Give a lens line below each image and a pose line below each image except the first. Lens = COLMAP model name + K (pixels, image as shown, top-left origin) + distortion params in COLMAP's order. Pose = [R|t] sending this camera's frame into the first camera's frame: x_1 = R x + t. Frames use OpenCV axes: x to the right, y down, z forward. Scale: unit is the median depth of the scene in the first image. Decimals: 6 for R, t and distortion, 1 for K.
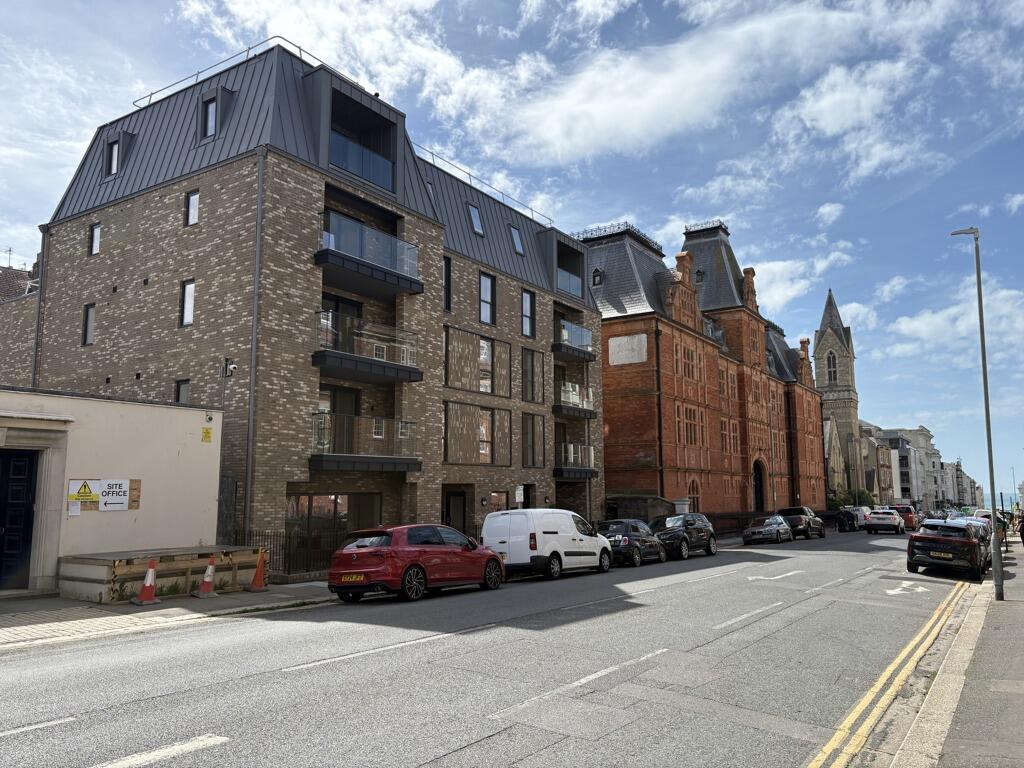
lens RADIAL K [[775.1, 0, 509.1], [0, 775.1, 384.4], [0, 0, 1]] dist [0.045221, -0.037381]
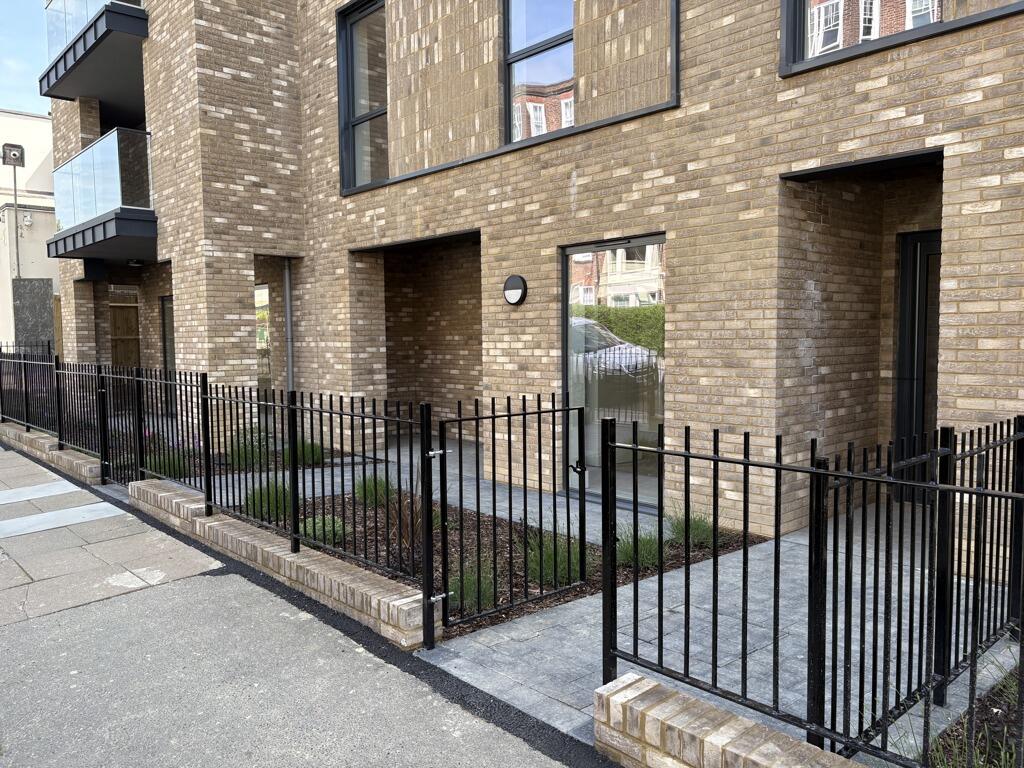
lens RADIAL K [[775.1, 0, 507.1], [0, 775.1, 382.9], [0, 0, 1]] dist [0.045221, -0.037381]
pose [[-0.257298, 0.061771, -0.964356, 0.229738], [0.137198, 0.990180, 0.026819, 0.181083], [0.956543, -0.125407, -0.263246, 1.102337]]
